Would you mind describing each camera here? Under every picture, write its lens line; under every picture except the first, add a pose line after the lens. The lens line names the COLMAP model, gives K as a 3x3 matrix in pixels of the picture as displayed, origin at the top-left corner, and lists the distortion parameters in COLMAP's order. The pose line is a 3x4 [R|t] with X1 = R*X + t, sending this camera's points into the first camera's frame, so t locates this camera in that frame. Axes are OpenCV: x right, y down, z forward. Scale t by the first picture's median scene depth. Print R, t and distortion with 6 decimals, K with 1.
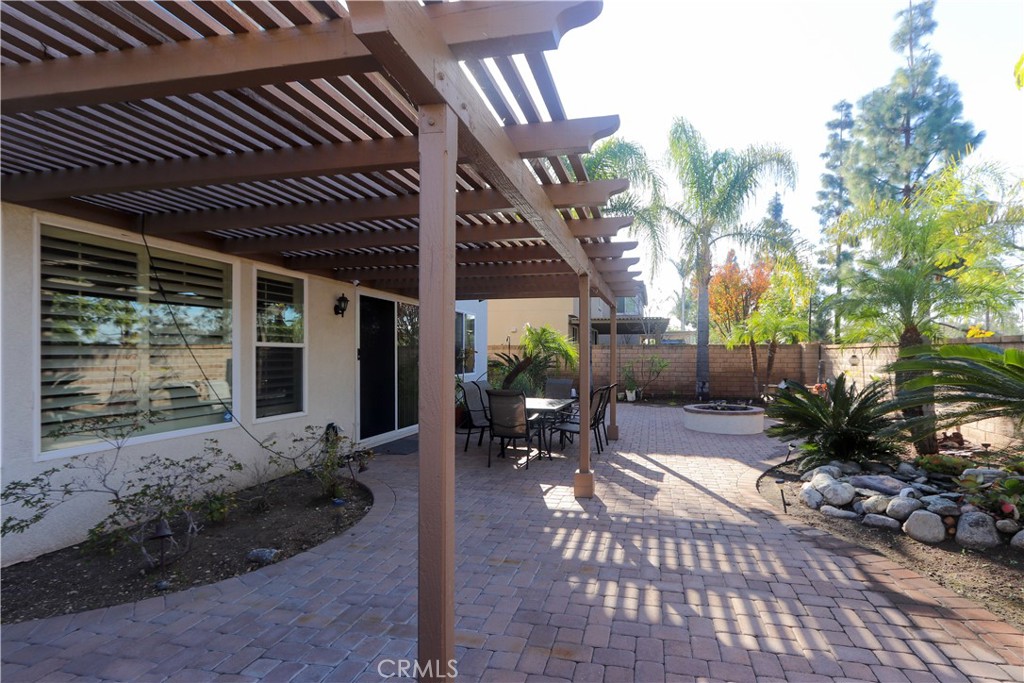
lens RADIAL K [[495.6, 0, 546.0], [0, 495.6, 357.2], [0, 0, 1]] dist [0.002668, 0.002163]
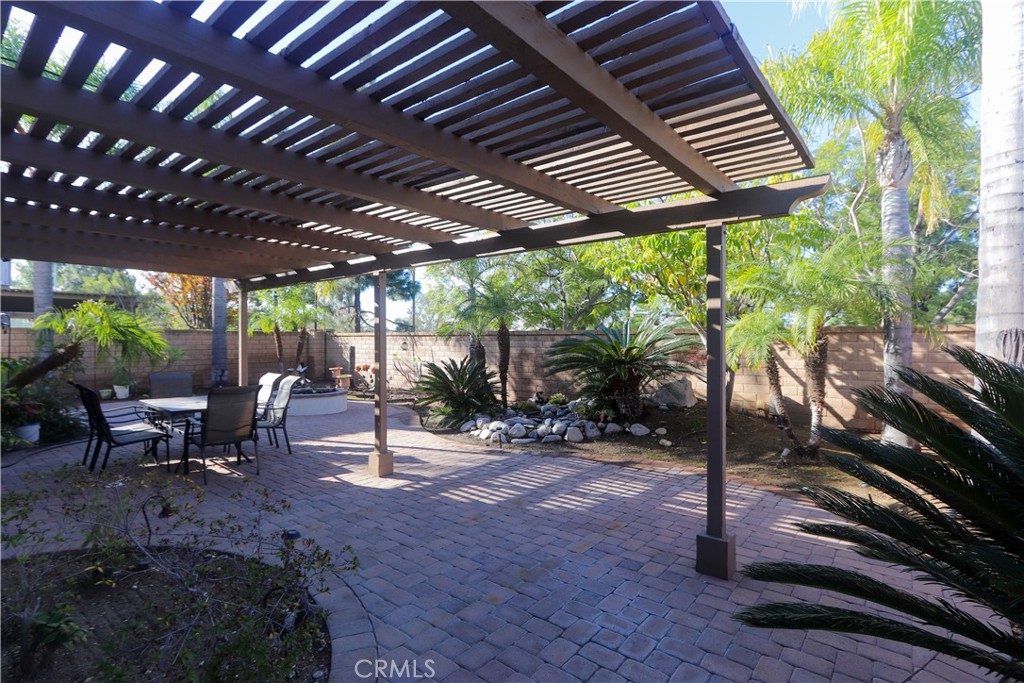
lens RADIAL K [[495.6, 0, 512.0], [0, 495.6, 342.2], [0, 0, 1]] dist [0.002668, 0.002163]
pose [[0.455433, 0.002637, 0.890266, -1.064021], [-0.001730, 0.999996, -0.002076, -0.002973], [-0.890269, -0.000595, 0.455435, 0.383341]]
